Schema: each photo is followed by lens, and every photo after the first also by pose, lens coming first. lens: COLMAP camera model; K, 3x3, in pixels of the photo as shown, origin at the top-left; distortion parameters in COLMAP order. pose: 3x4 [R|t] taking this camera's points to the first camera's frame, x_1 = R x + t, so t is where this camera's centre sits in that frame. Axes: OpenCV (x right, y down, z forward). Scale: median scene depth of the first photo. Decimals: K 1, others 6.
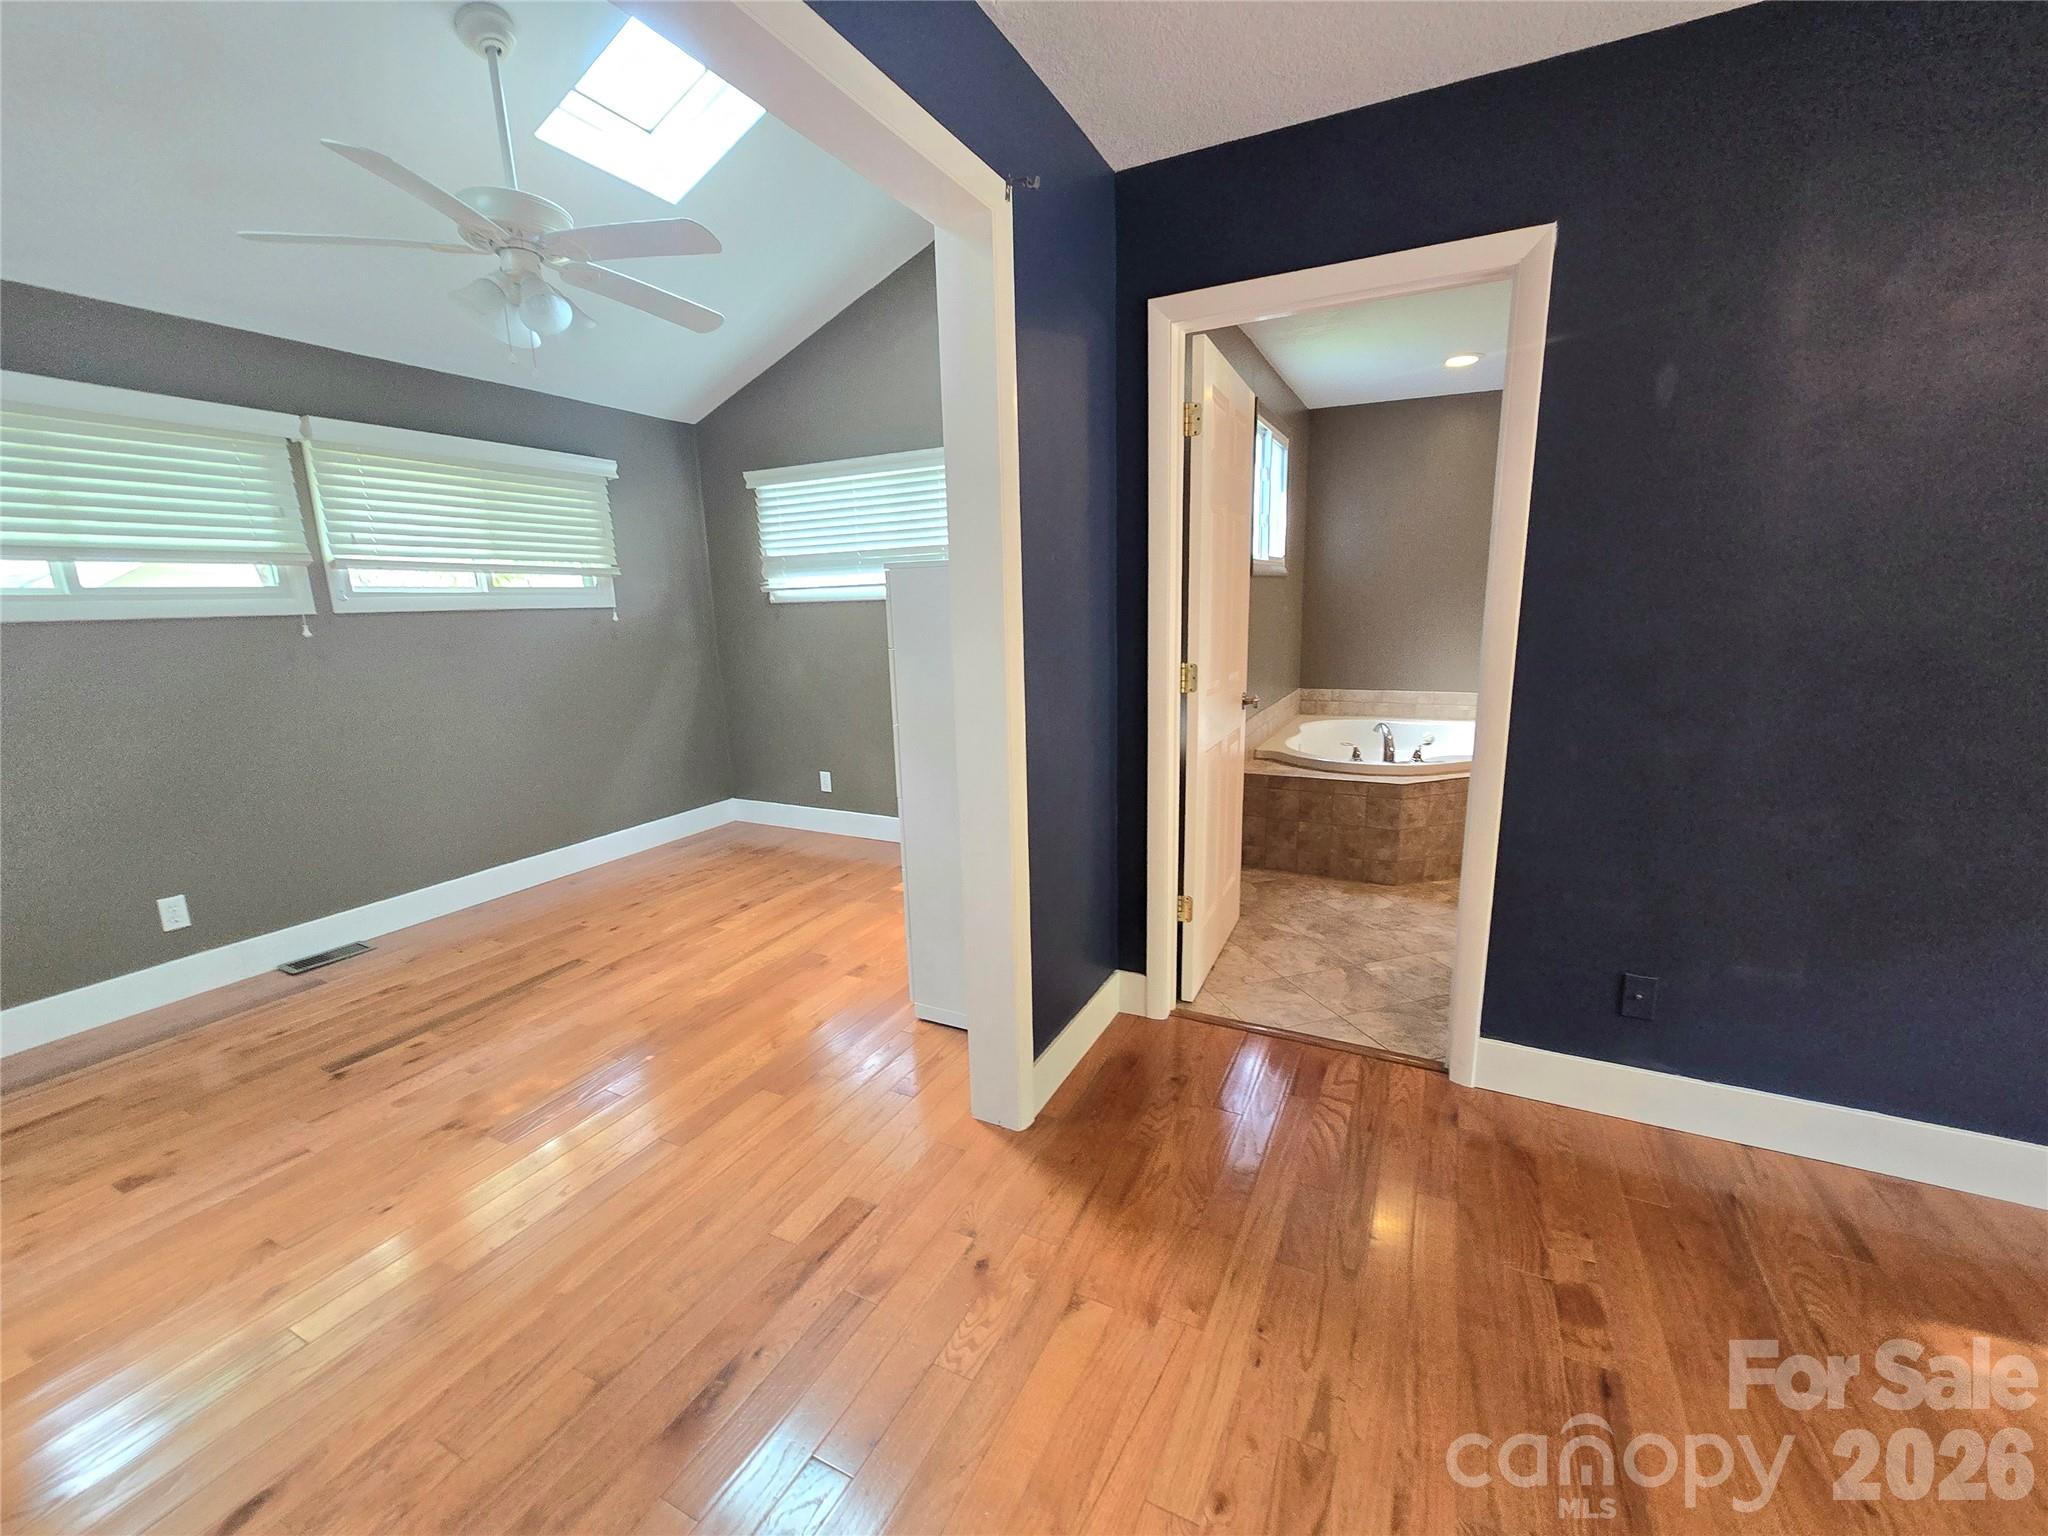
lens RADIAL K [[836.4, 0, 1020.8], [0, 836.4, 772.7], [0, 0, 1]] dist [-0.003623, 0.000013]
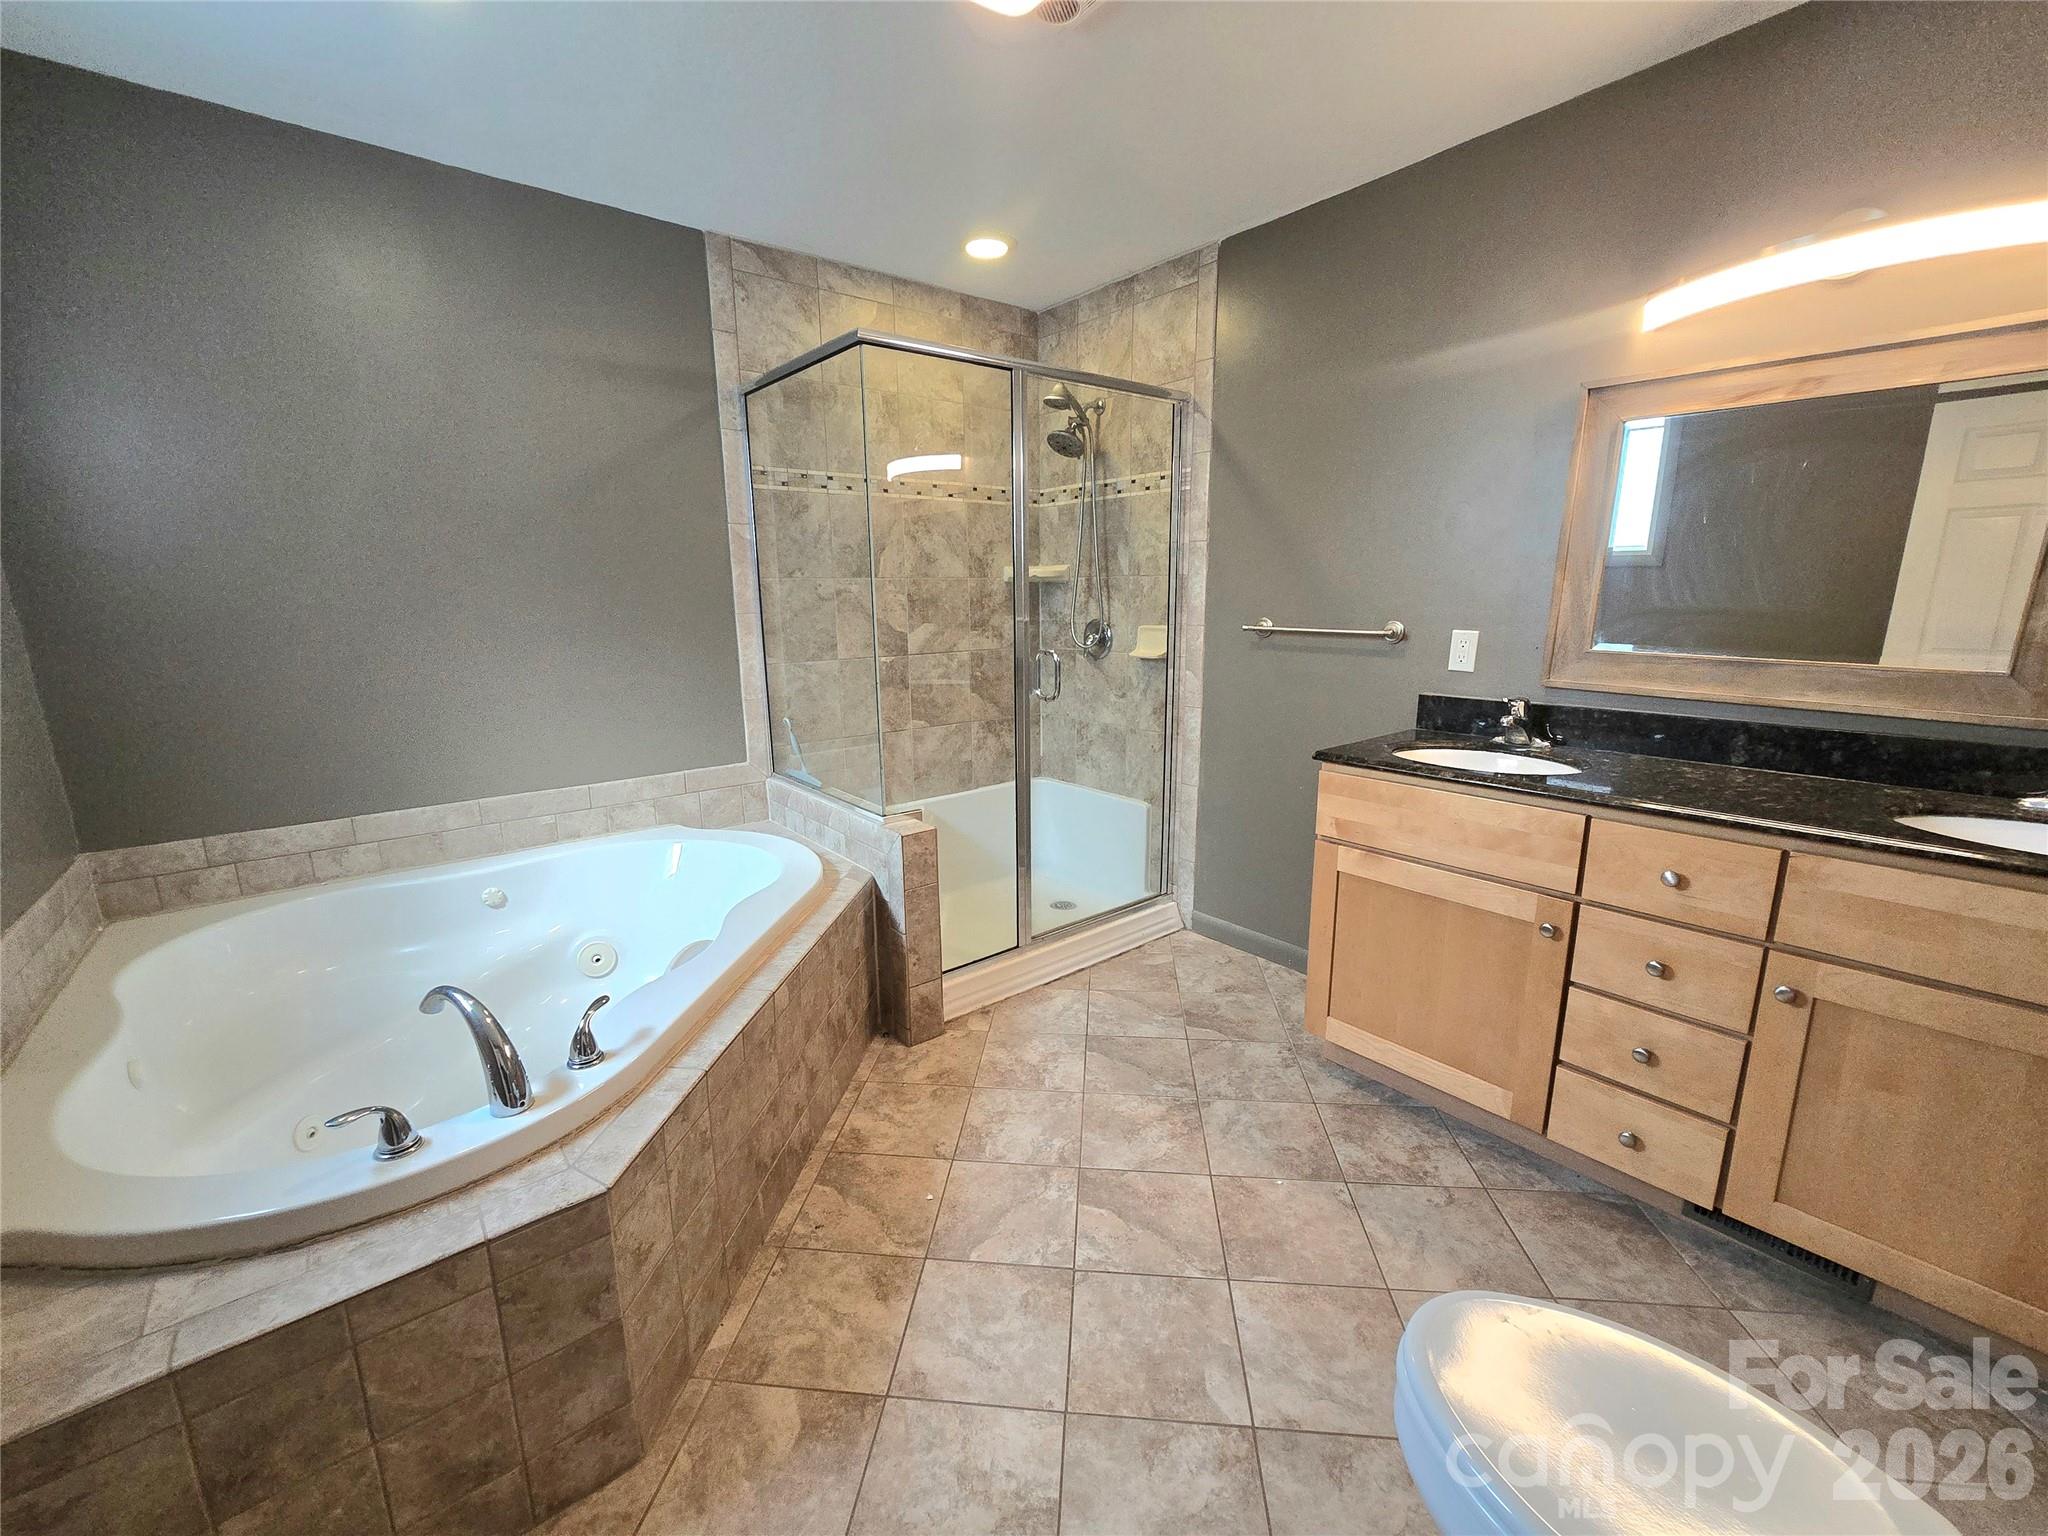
lens RADIAL K [[836.4, 0, 1020.8], [0, 836.4, 772.7], [0, 0, 1]] dist [-0.003623, 0.000013]
pose [[0.404337, -0.176597, 0.897399, 0.251446], [0.186930, 0.976427, 0.107924, -0.137489], [-0.895304, 0.124113, 0.427817, 0.667882]]
